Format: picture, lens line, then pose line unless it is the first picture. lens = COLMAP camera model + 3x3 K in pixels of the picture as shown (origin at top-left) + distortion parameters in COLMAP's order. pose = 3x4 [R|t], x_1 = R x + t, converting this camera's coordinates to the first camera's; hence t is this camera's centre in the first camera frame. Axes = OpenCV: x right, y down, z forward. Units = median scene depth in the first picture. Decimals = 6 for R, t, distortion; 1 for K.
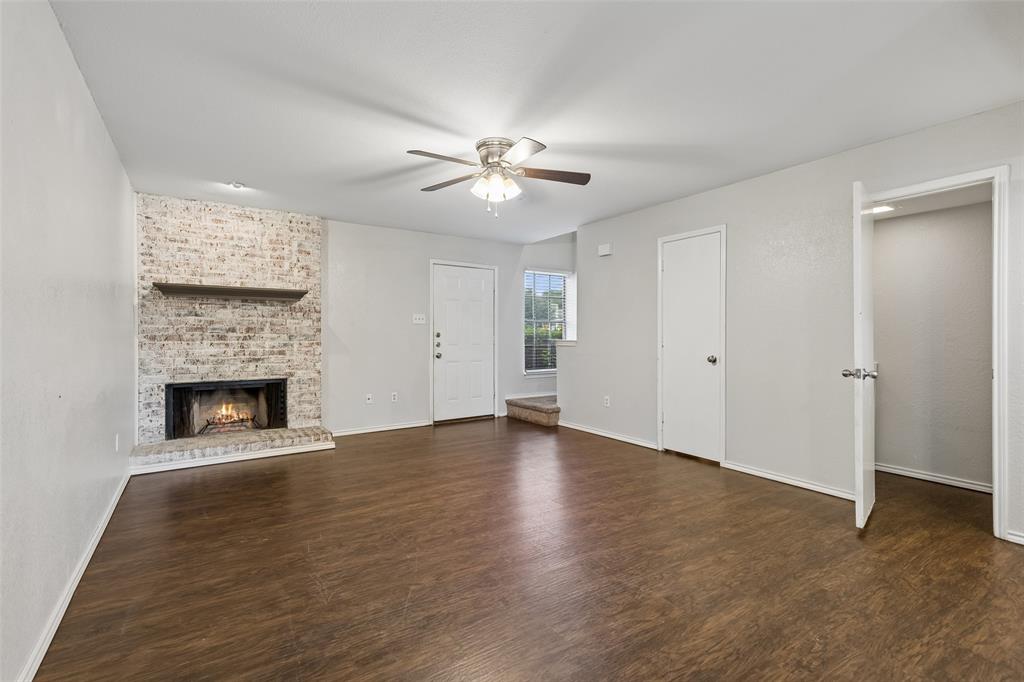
lens RADIAL K [[468.2, 0, 513.5], [0, 468.2, 336.7], [0, 0, 1]] dist [0.016926, -0.000532]
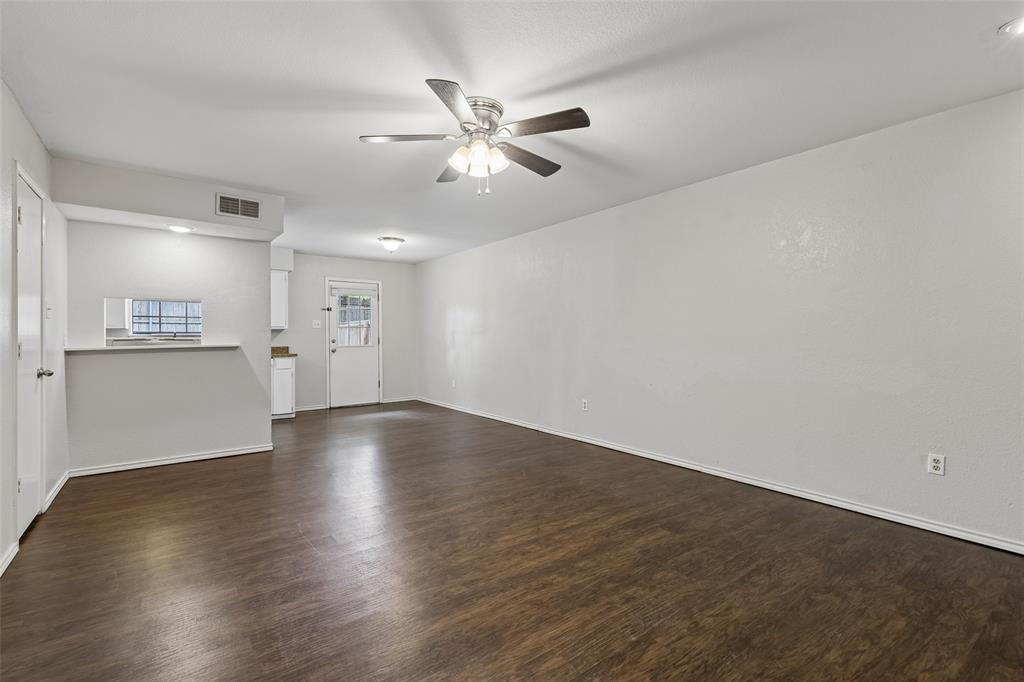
lens RADIAL K [[463.6, 0, 513.8], [0, 463.6, 334.3], [0, 0, 1]] dist [0.008976, -0.000790]
pose [[-0.998600, 0.003382, -0.052786, -0.037437], [0.003197, 0.999988, 0.003595, -0.007389], [0.052798, 0.003422, -0.998599, 1.276259]]
